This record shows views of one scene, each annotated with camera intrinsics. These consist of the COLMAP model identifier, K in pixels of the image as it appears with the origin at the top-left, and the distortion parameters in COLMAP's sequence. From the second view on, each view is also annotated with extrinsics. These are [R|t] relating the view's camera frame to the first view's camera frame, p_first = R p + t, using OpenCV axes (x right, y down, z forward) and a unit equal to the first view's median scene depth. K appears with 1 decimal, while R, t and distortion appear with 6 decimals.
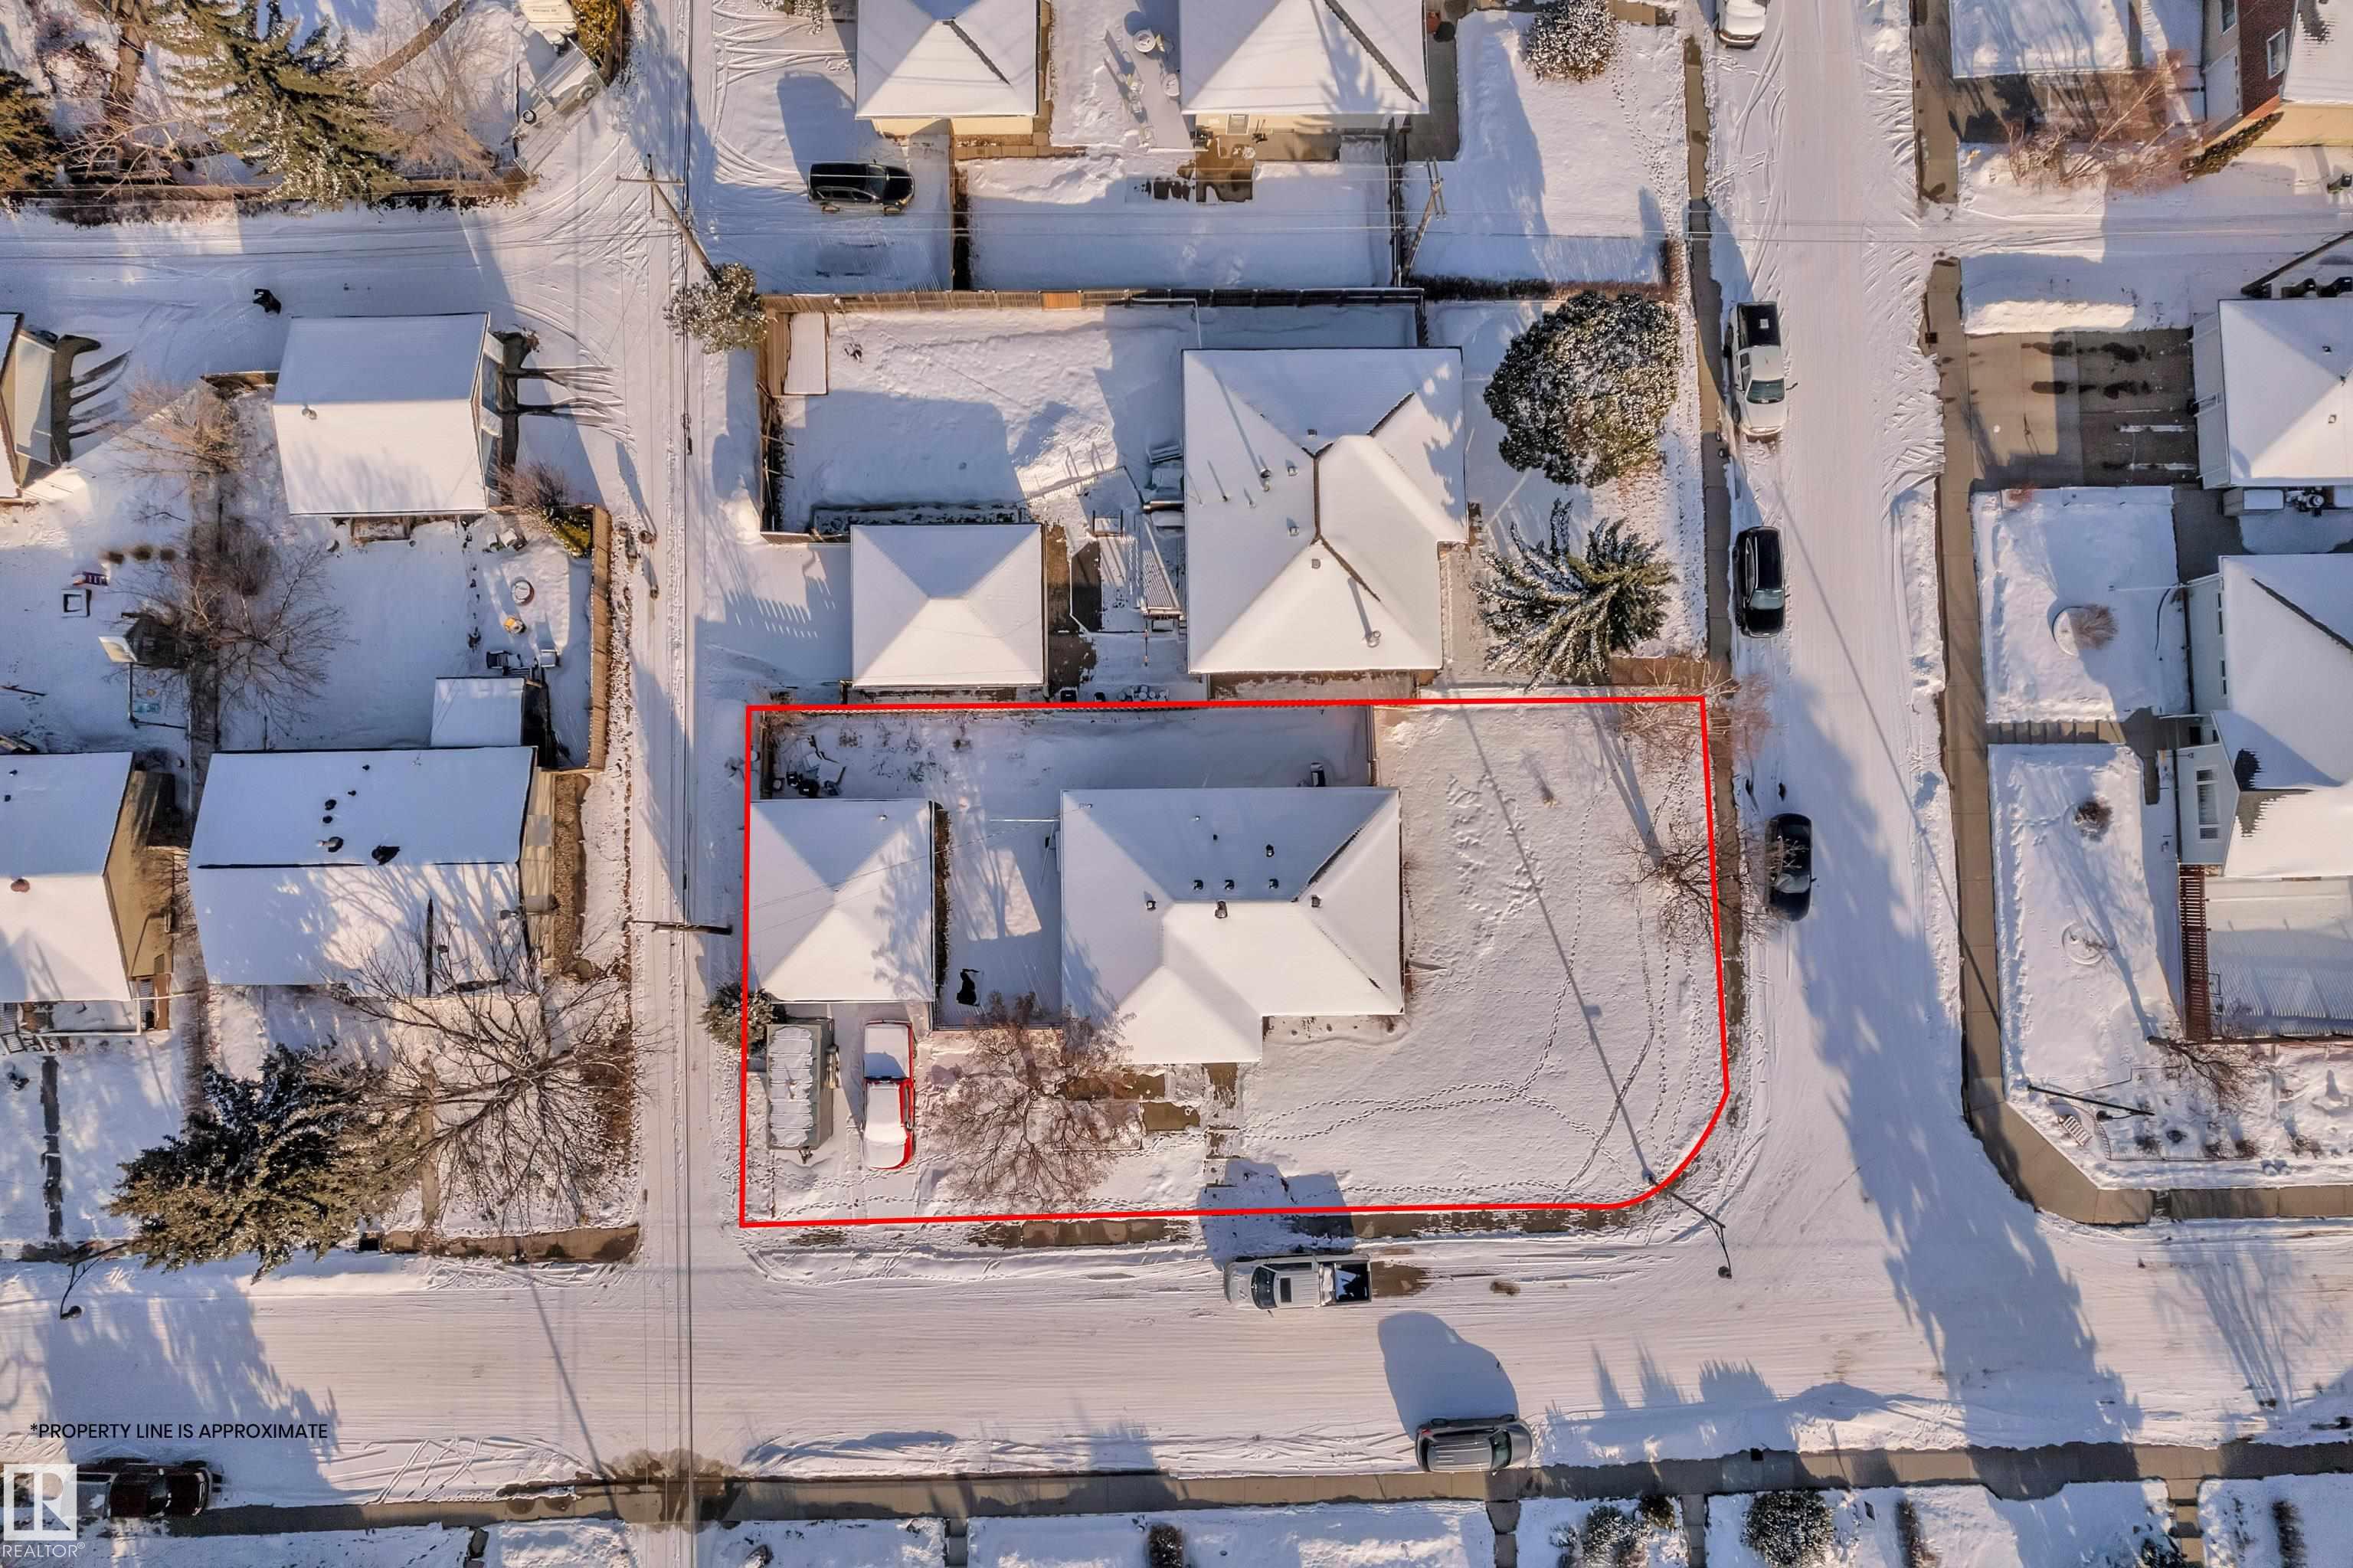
lens RADIAL K [[1555.9, 0, 1170.5], [0, 1555.9, 791.9], [0, 0, 1]] dist [-0.073148, 0.068478]
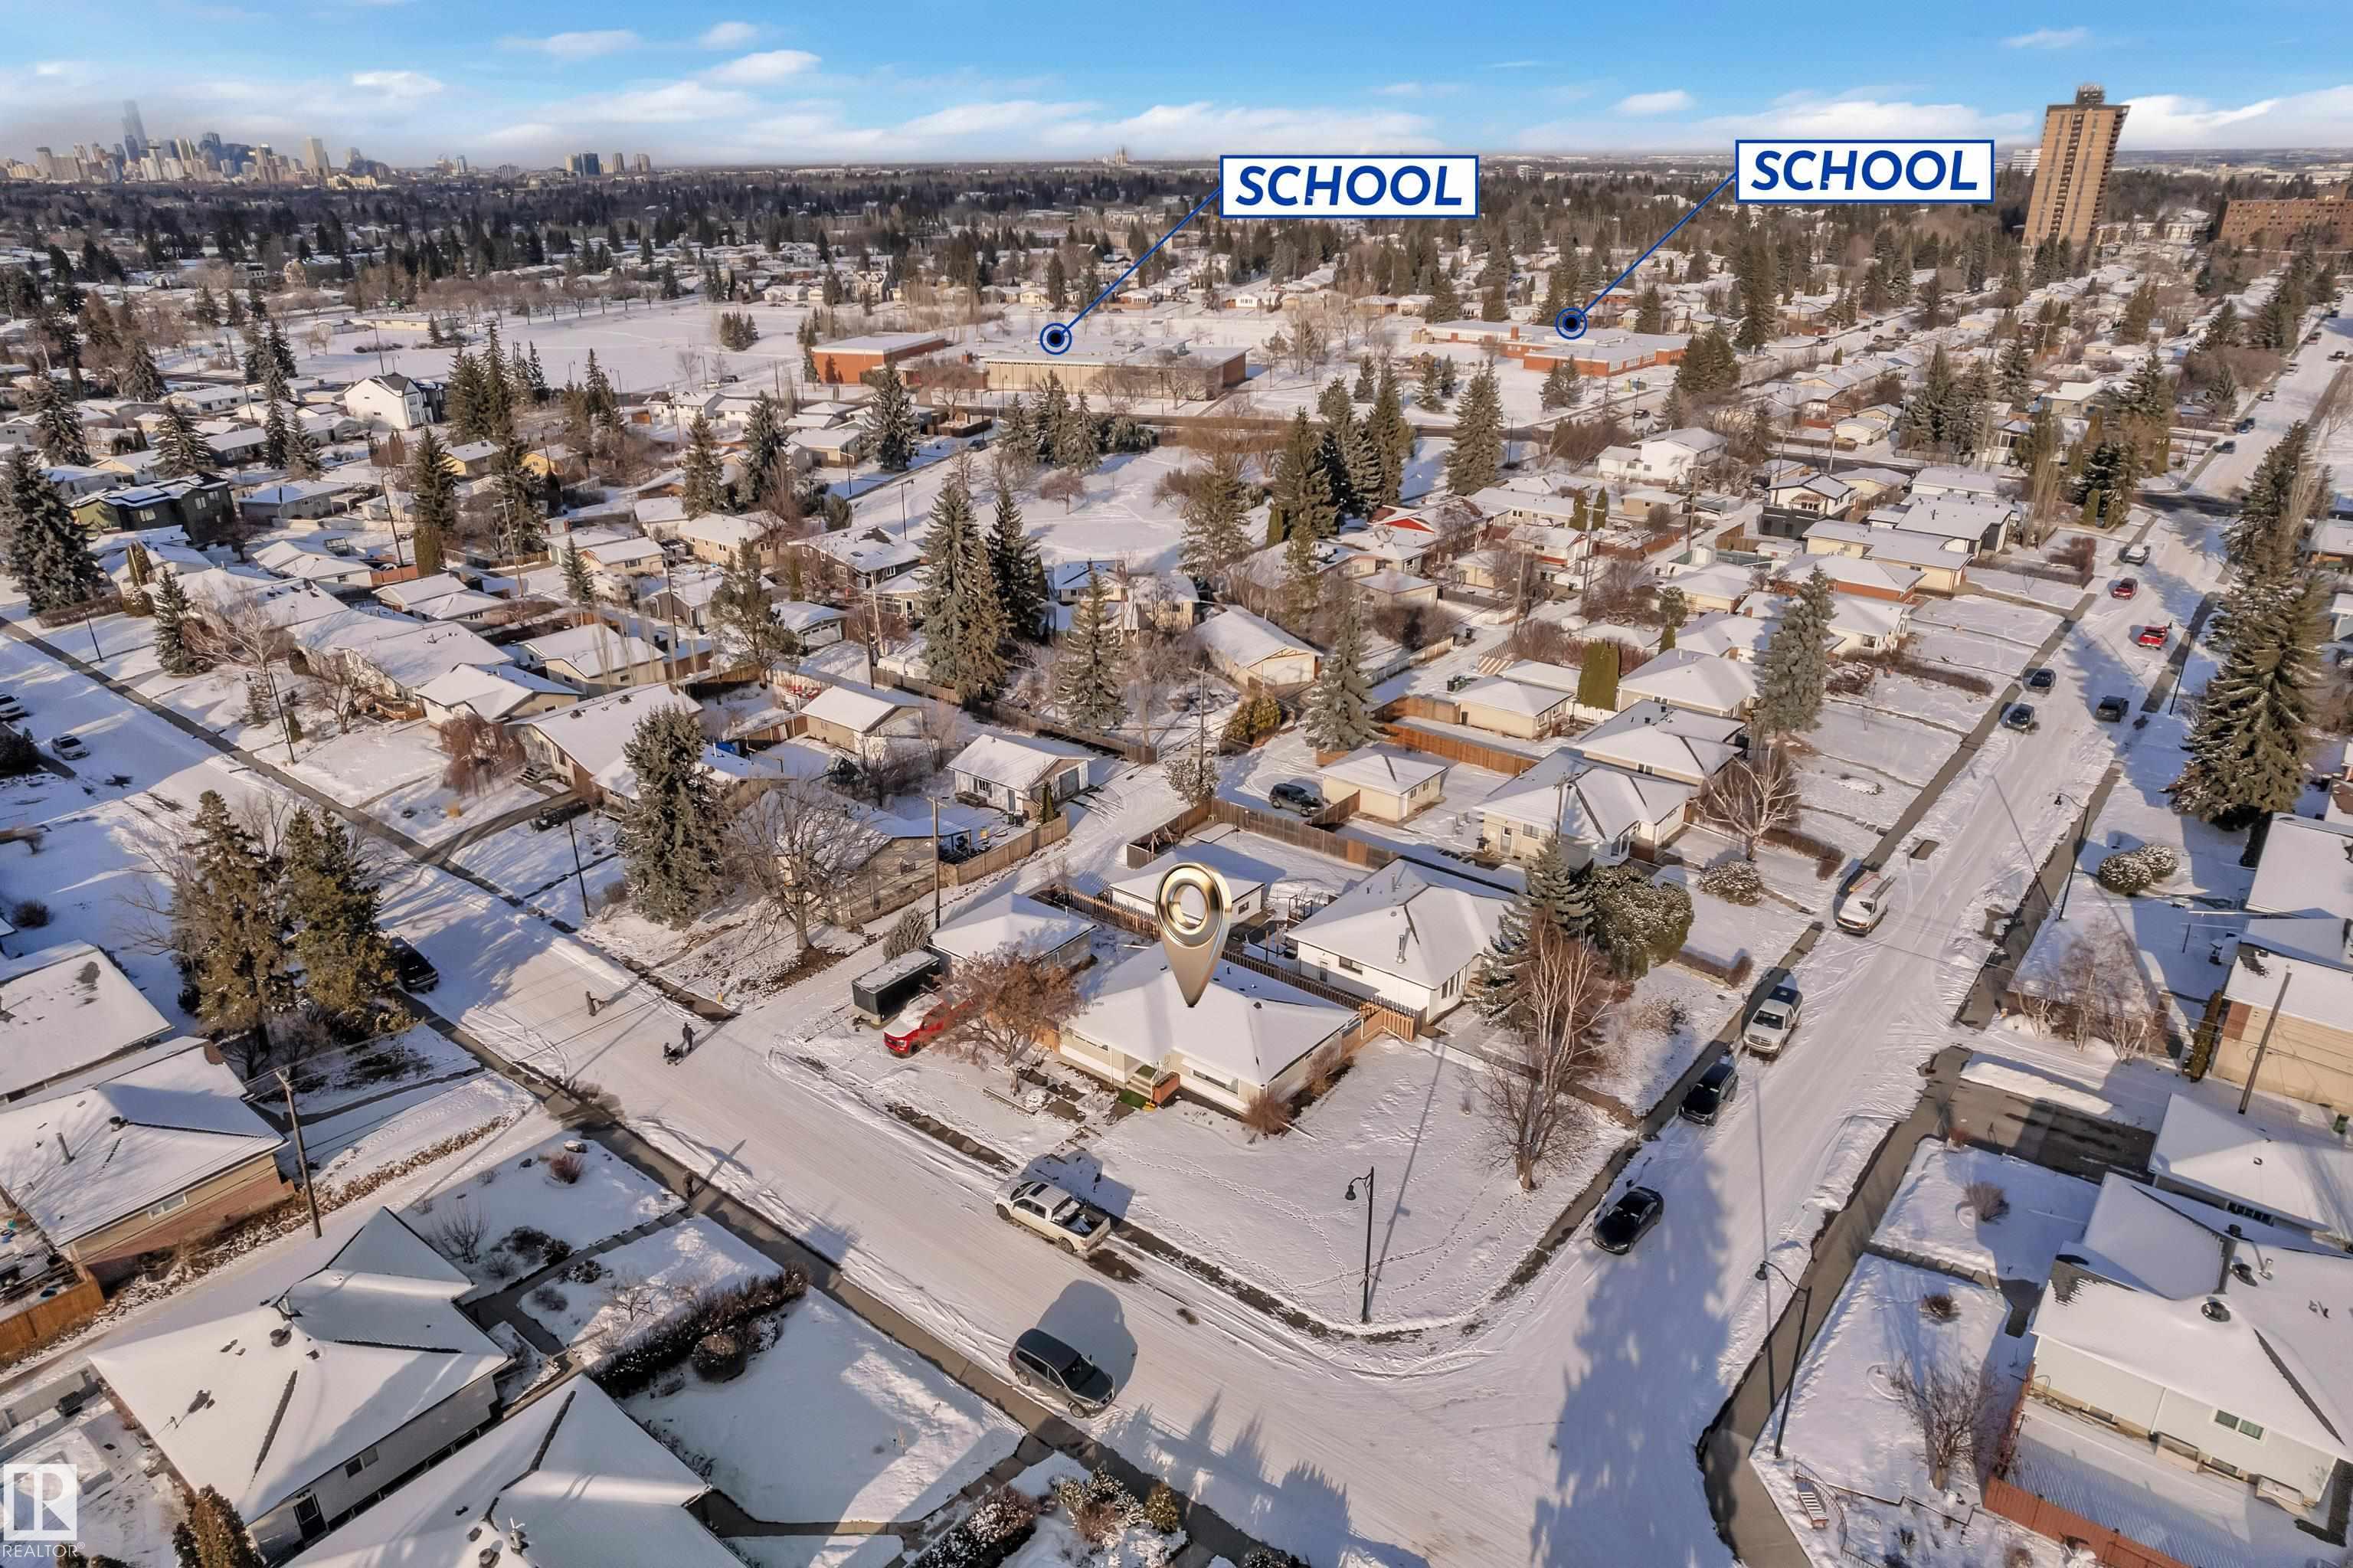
lens RADIAL K [[1512.1, 0, 1181.7], [0, 1512.1, 782.9], [0, 0, 1]] dist [-0.057519, 0.042332]
pose [[0.772264, 0.222035, -0.595238, 0.726891], [-0.632722, 0.353150, -0.689164, 0.883990], [0.057190, 0.908838, 0.413211, 0.255539]]
